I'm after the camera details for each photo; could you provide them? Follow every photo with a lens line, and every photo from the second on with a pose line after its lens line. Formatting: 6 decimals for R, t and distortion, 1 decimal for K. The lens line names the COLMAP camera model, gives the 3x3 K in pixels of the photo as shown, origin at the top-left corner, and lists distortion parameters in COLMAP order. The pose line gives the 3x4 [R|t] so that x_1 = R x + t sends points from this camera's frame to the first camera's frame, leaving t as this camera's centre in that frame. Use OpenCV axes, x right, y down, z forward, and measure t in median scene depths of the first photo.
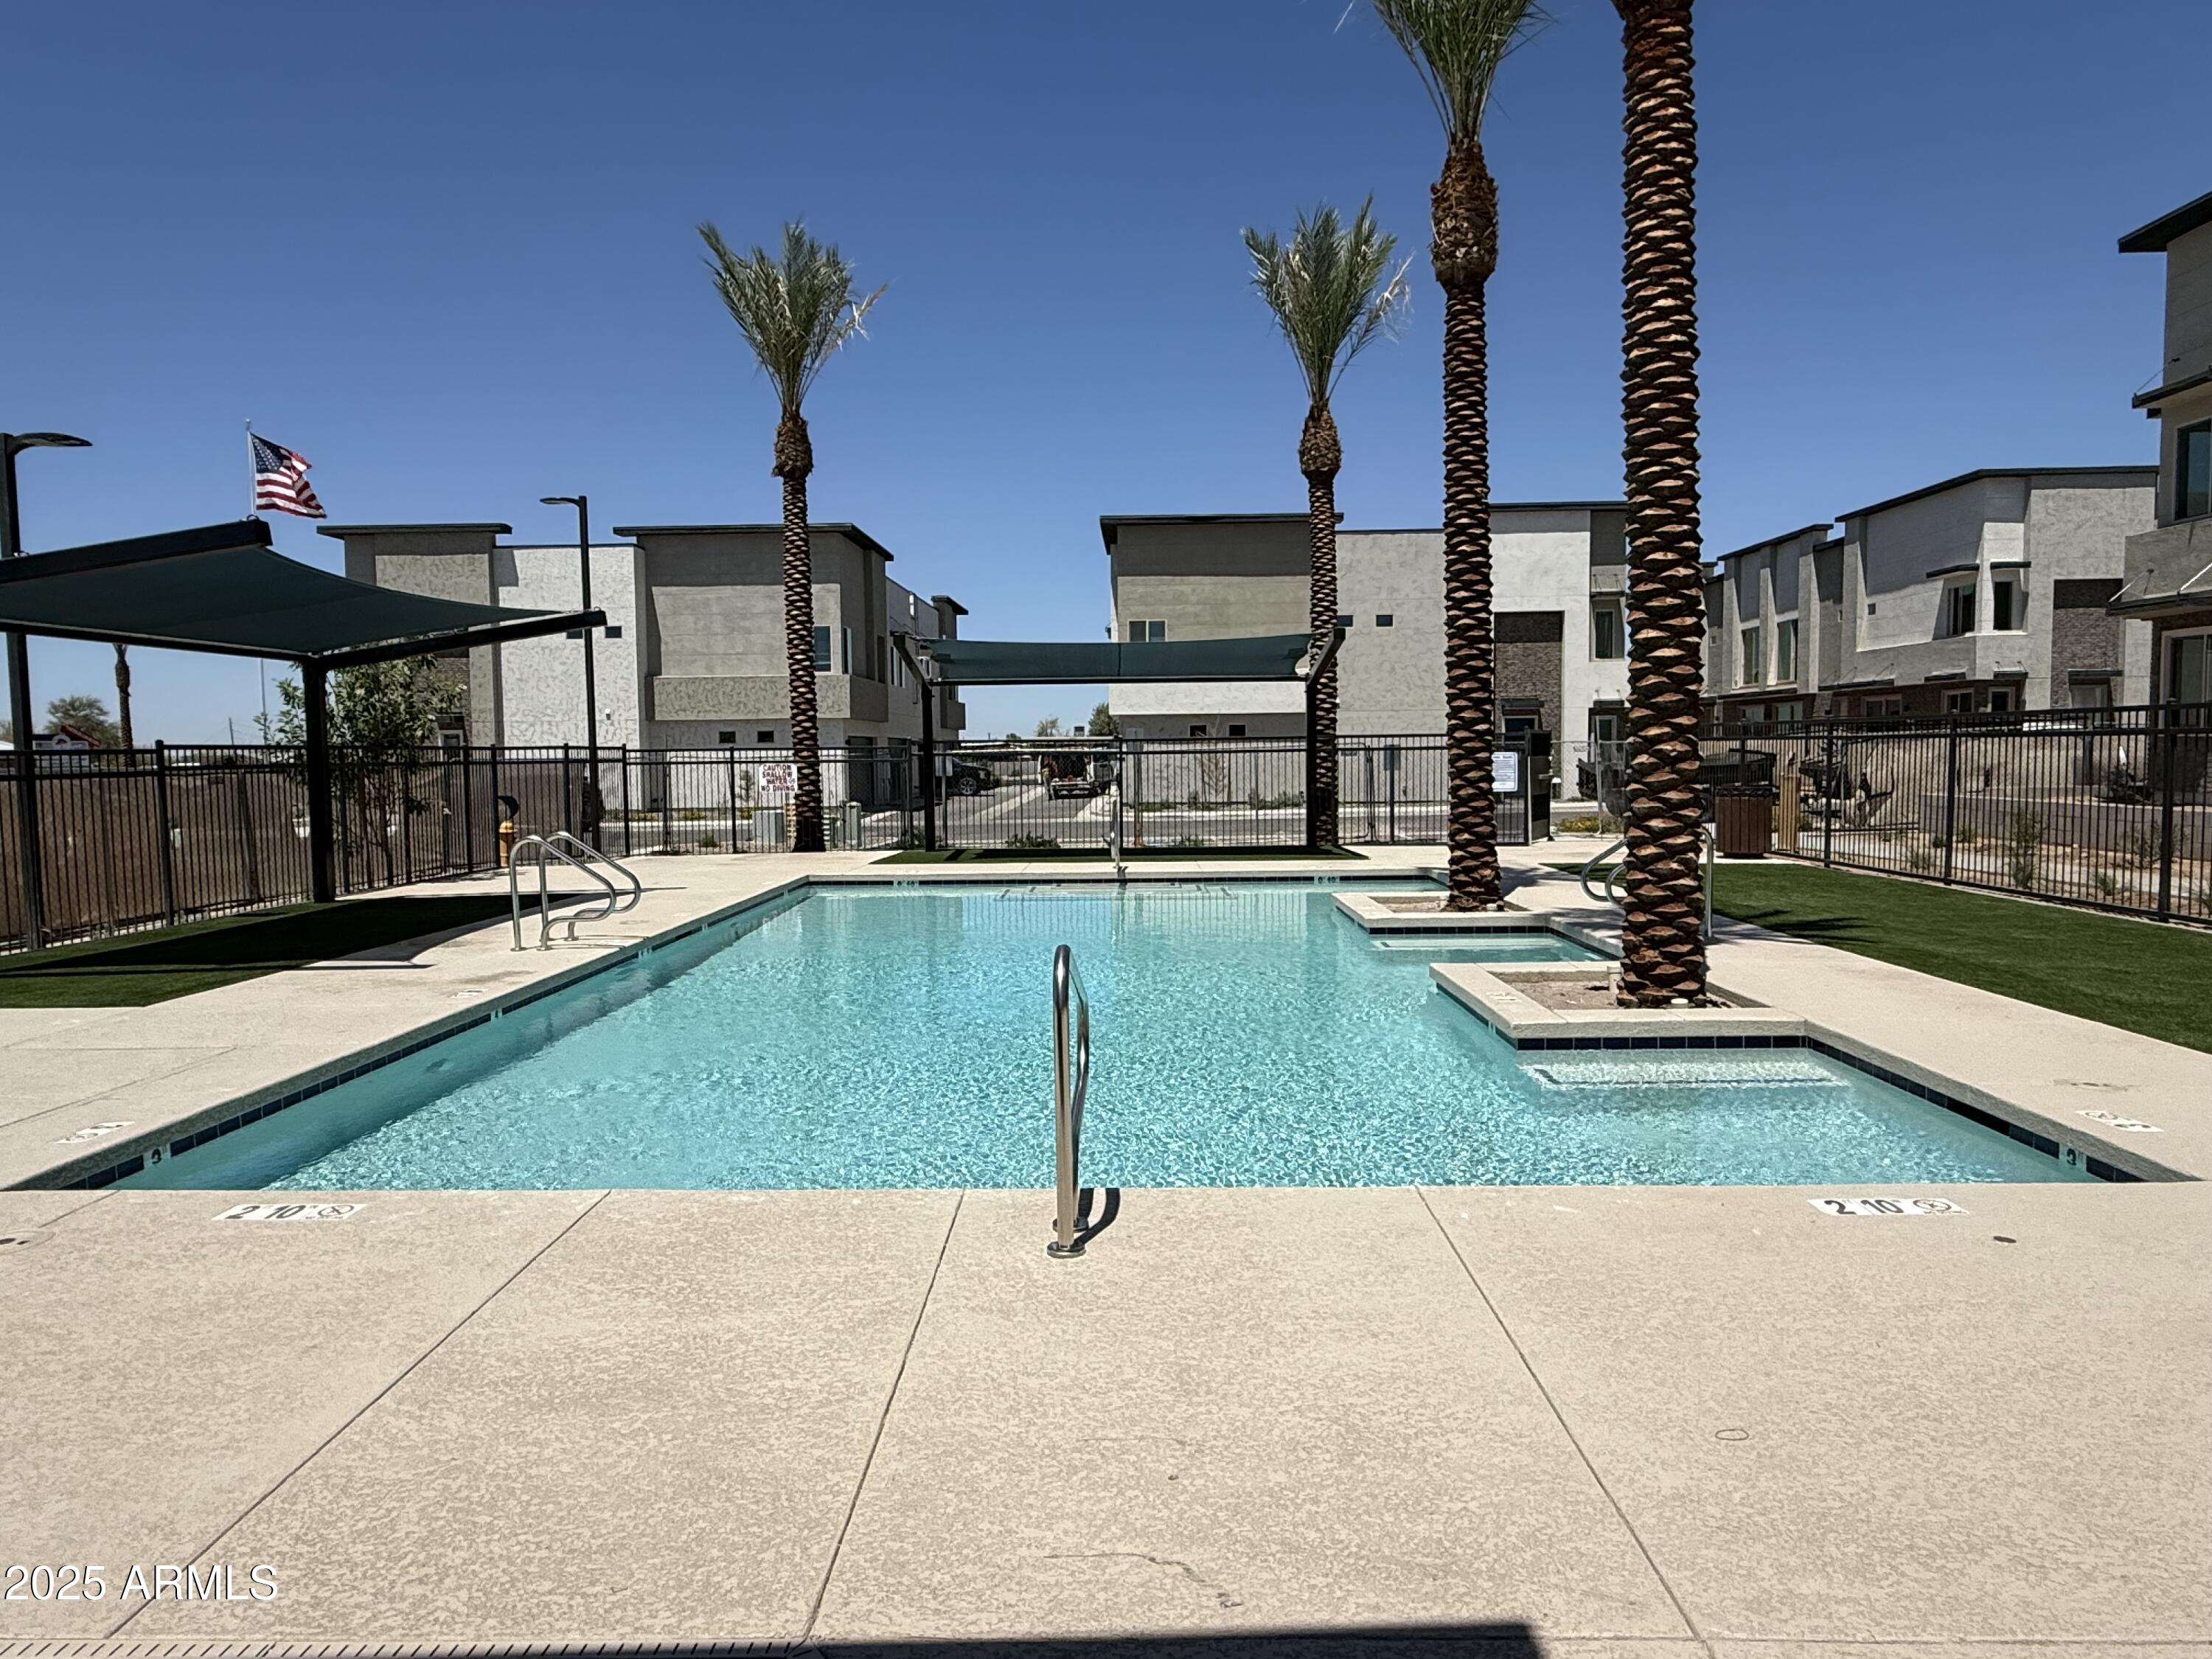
lens RADIAL K [[1390.2, 0, 1106.0], [0, 1390.2, 829.5], [0, 0, 1]] dist [-0.000608, -0.000717]
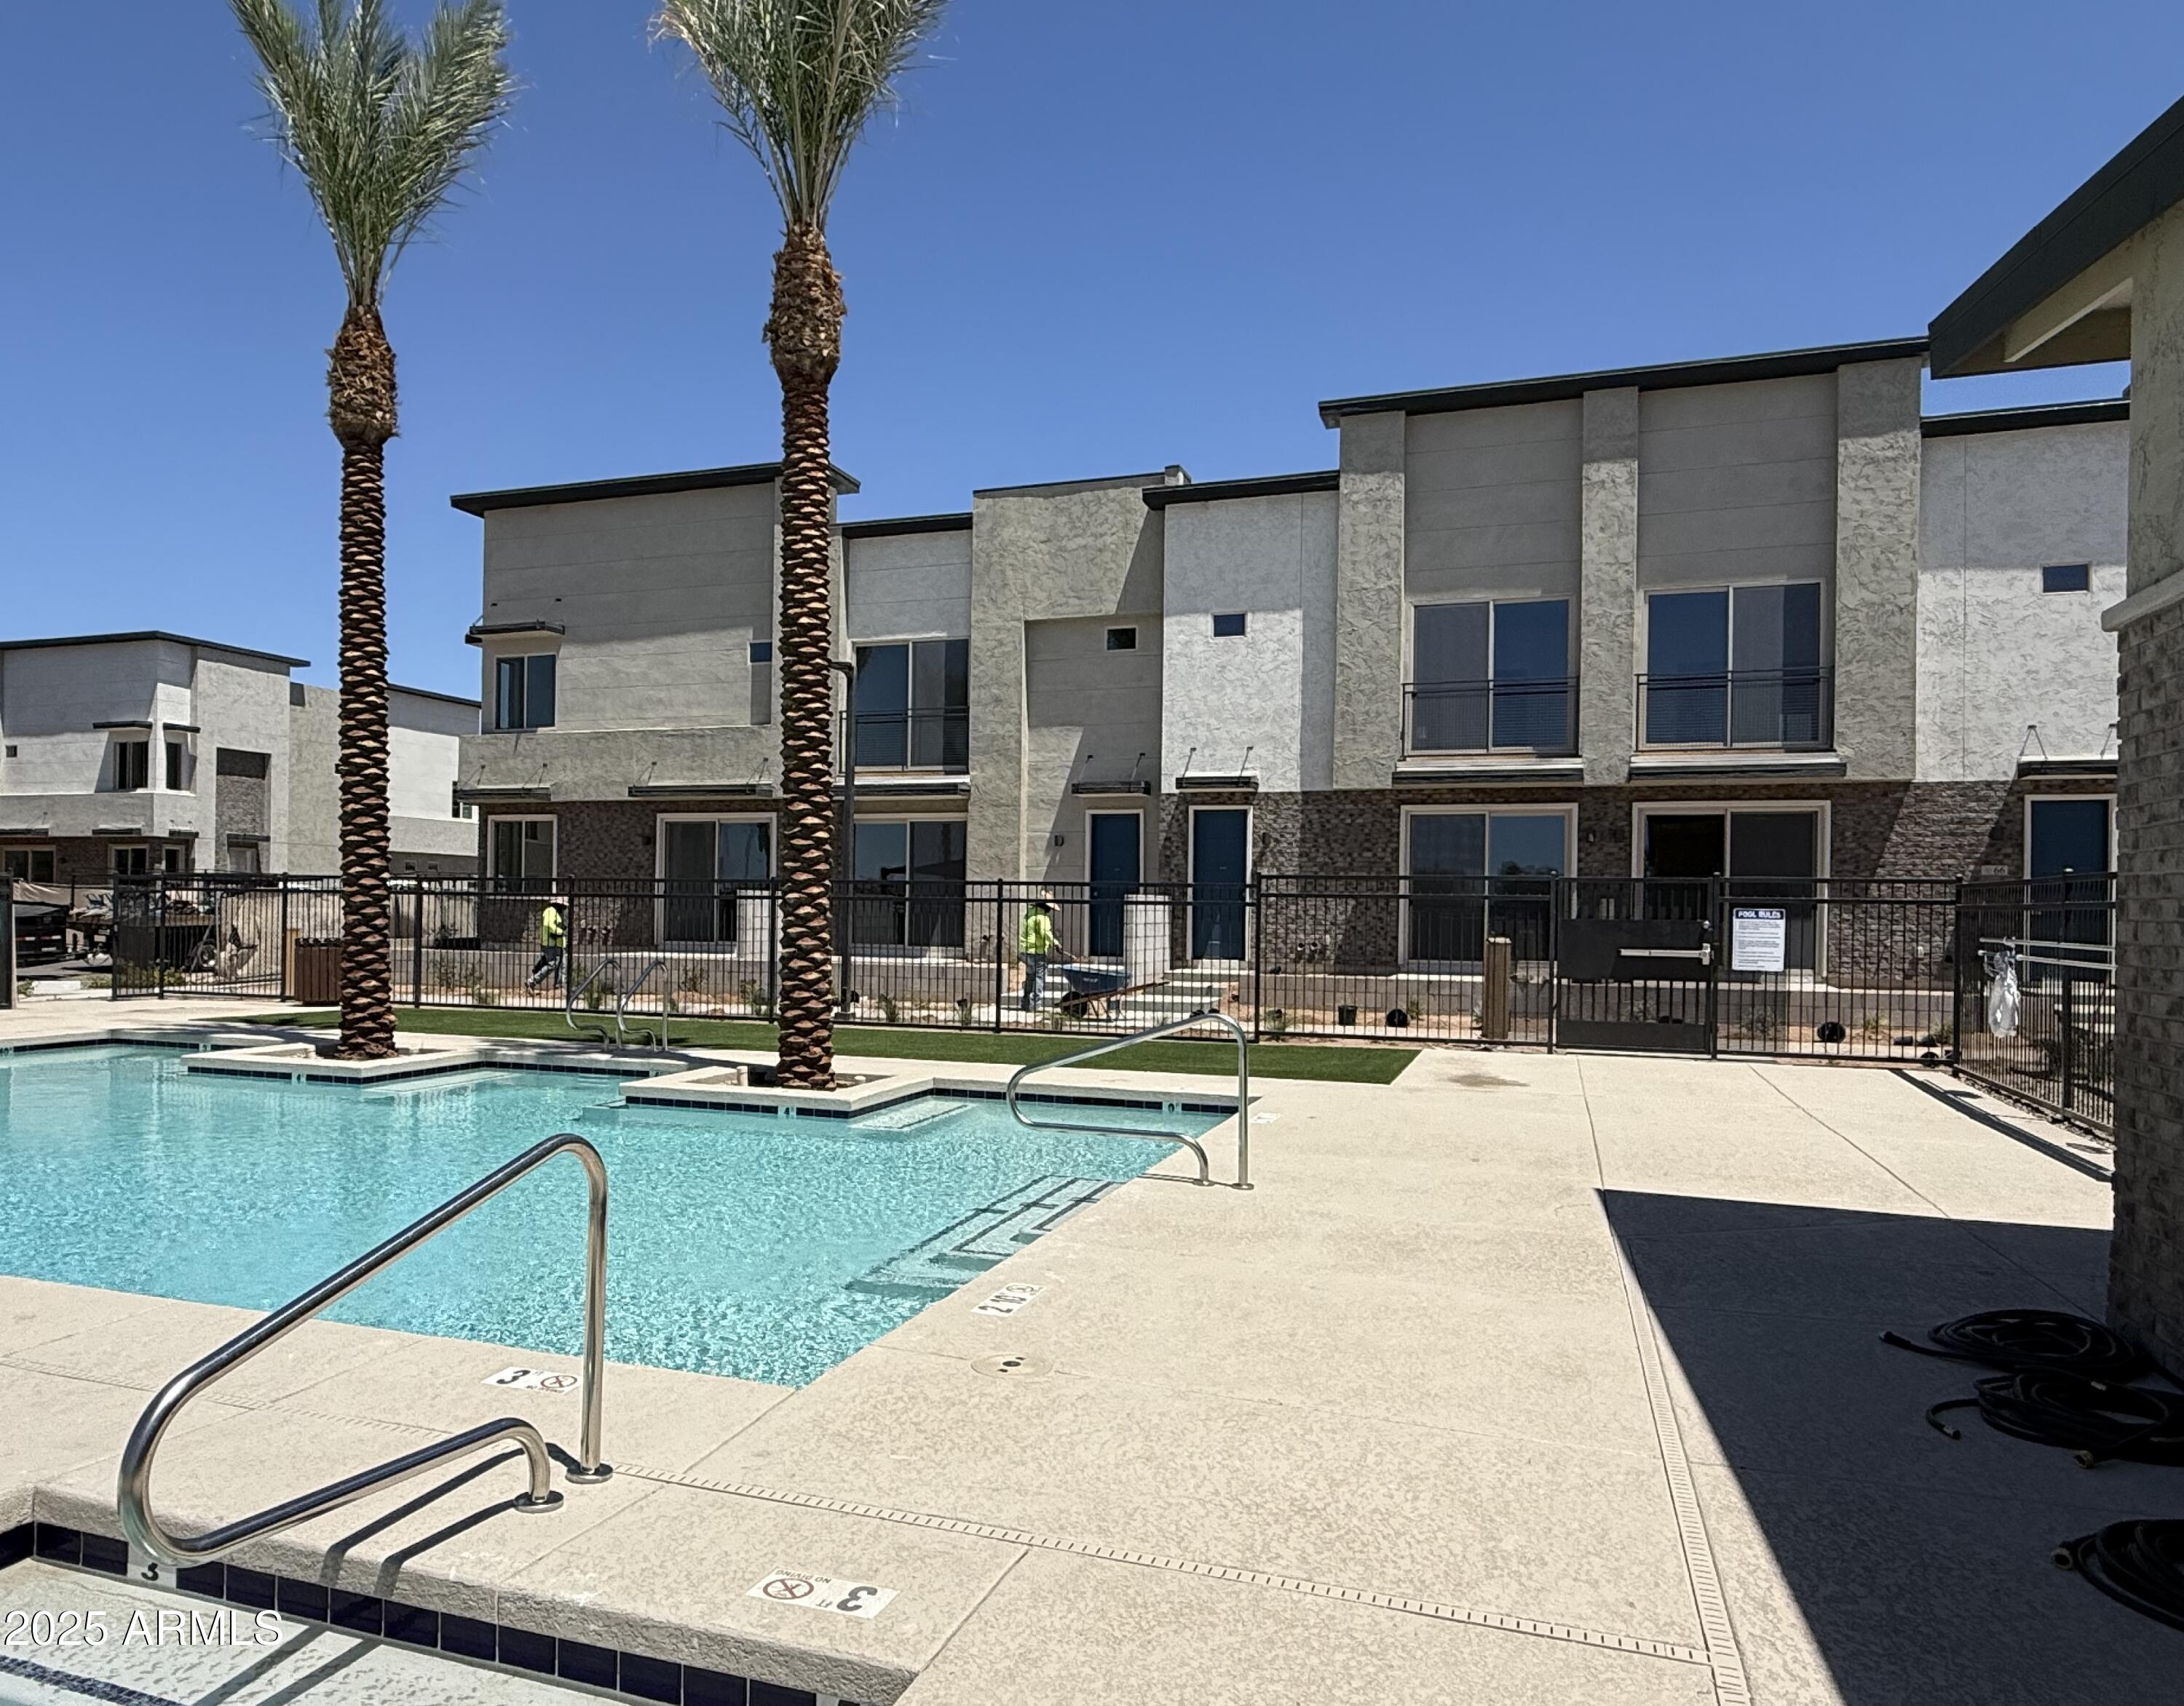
lens RADIAL K [[1393.1, 0, 1093.1], [0, 1393.1, 901.8], [0, 0, 1]] dist [0.000478, 0.000228]
pose [[0.301999, 0.023061, 0.953029, -0.130381], [0.035912, 0.998723, -0.035547, 0.000221], [-0.952632, 0.044961, 0.300785, 0.047469]]
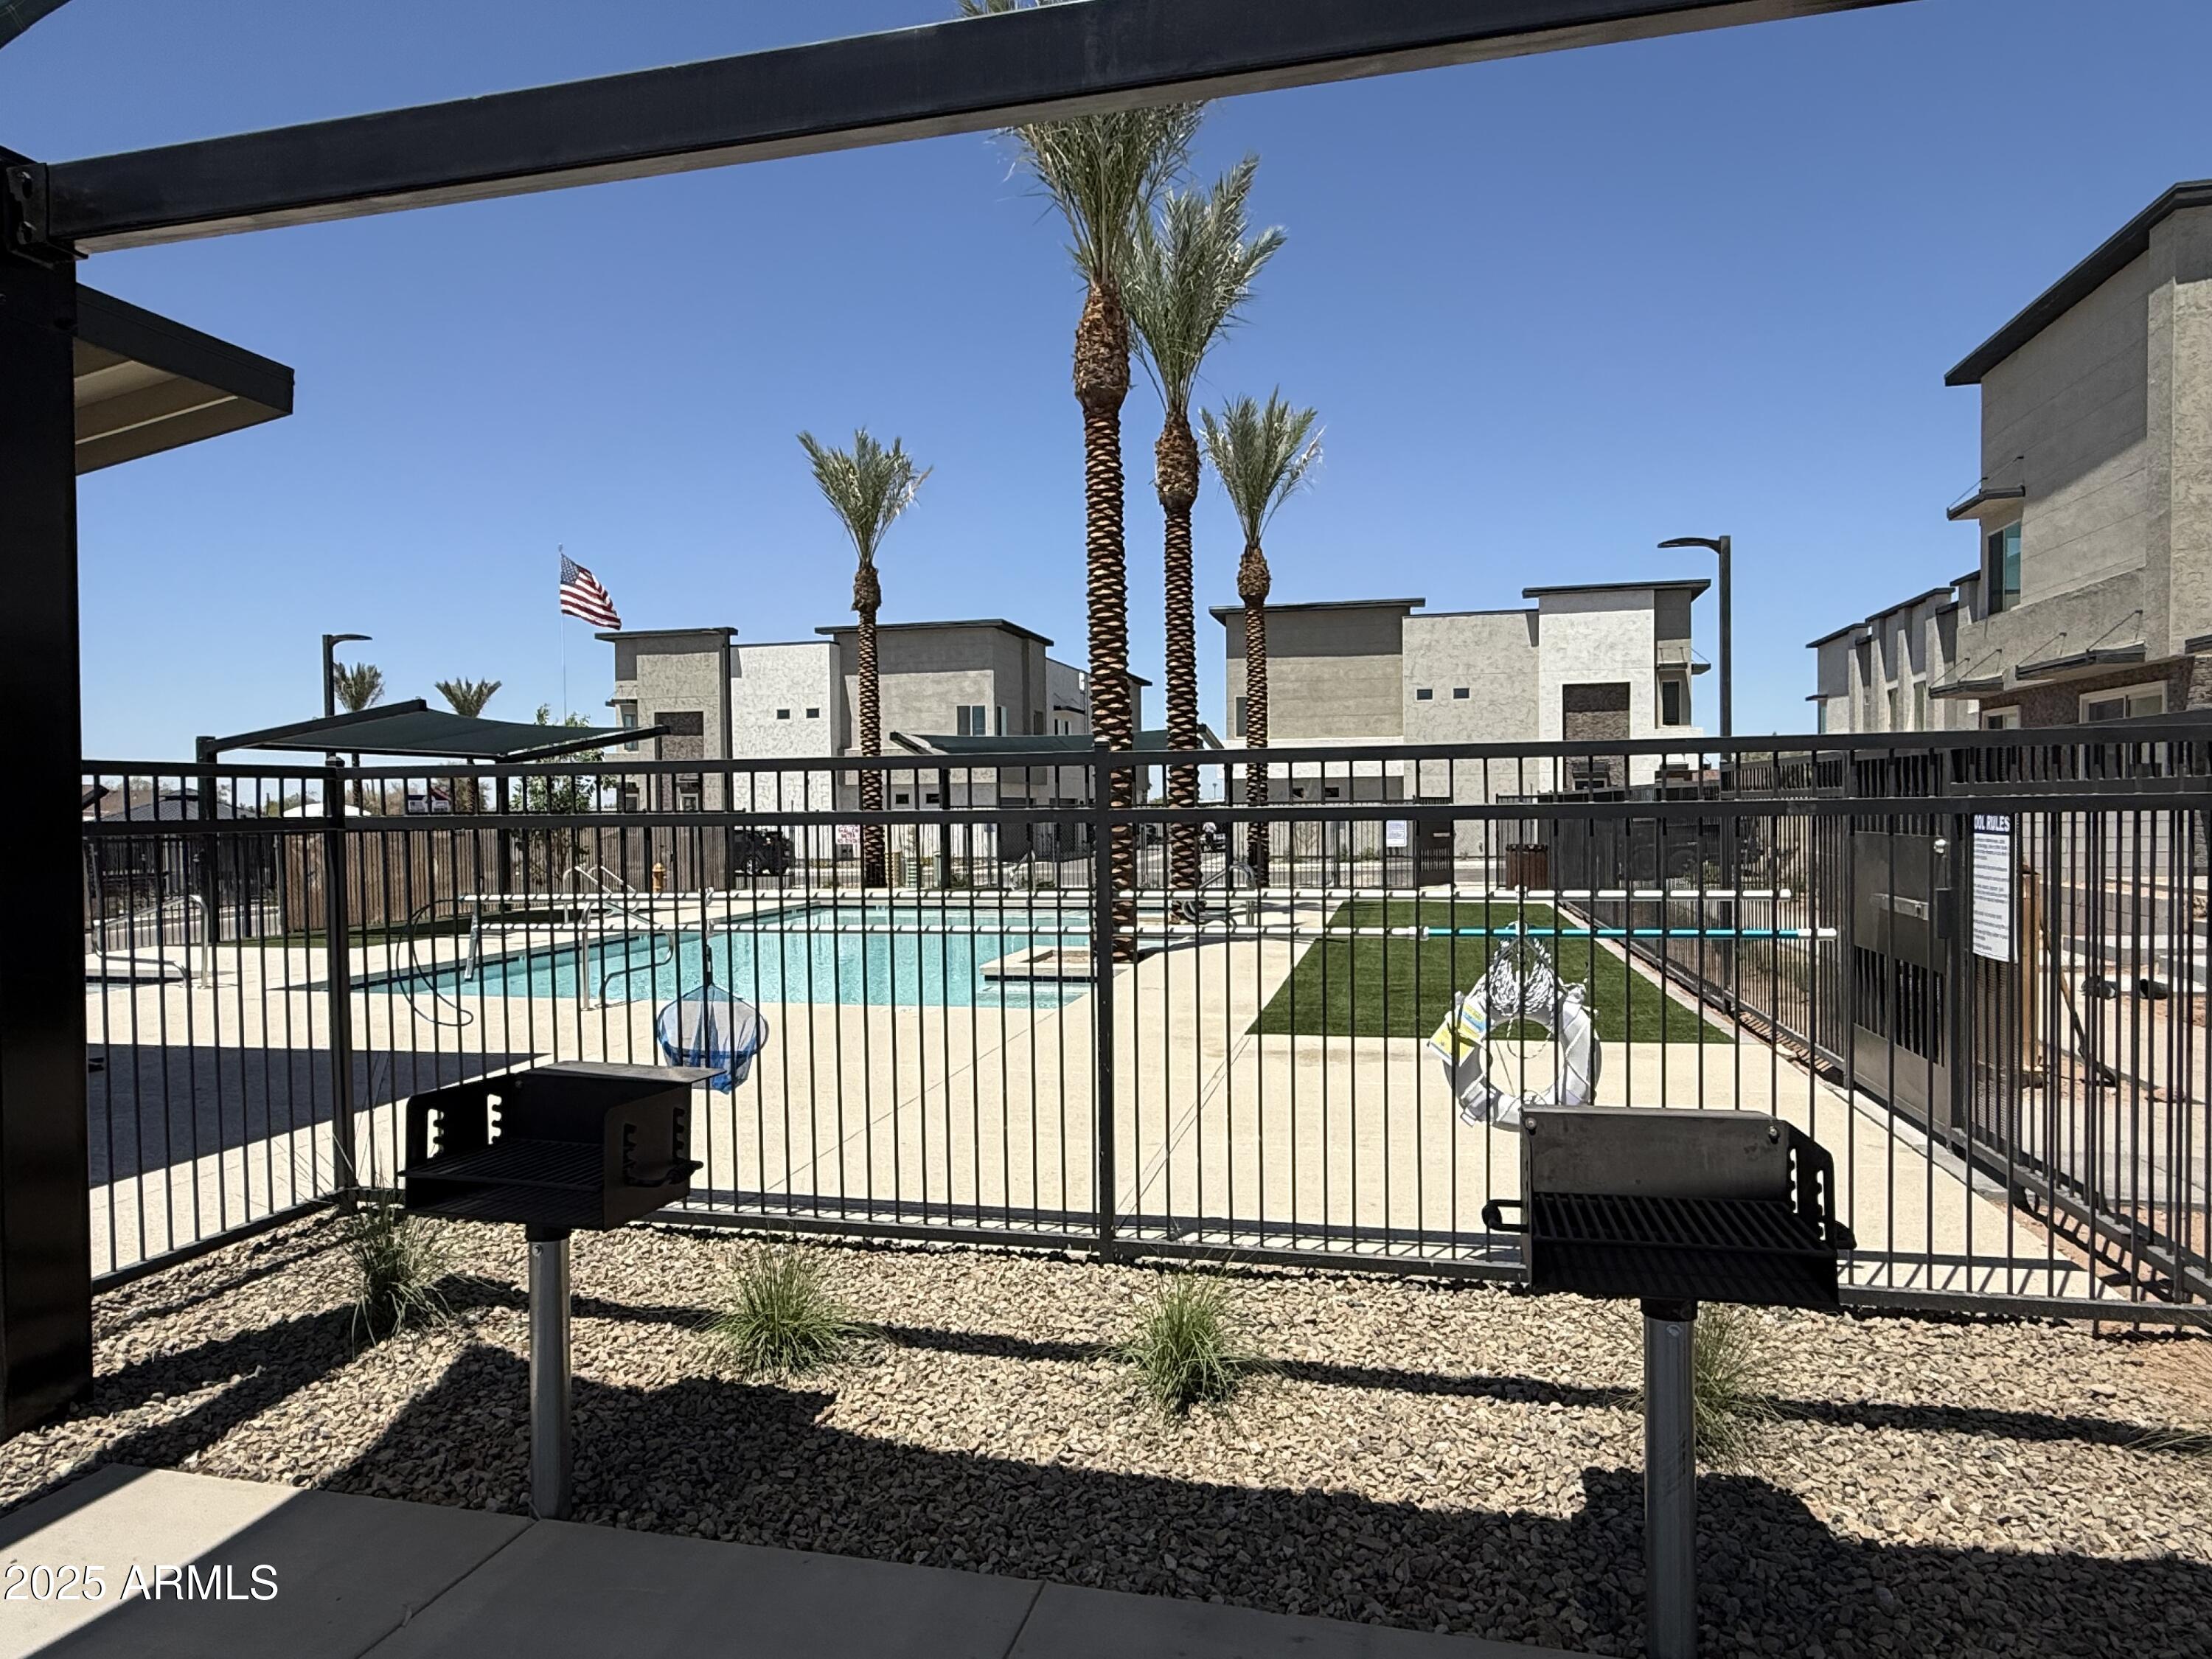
lens RADIAL K [[1390.2, 0, 1106.0], [0, 1390.2, 829.5], [0, 0, 1]] dist [-0.000608, -0.000717]
pose [[0.980993, 0.001106, -0.194040, 0.114523], [-0.009218, 0.999121, -0.040904, 0.005354], [0.193824, 0.041915, 0.980140, -0.116493]]
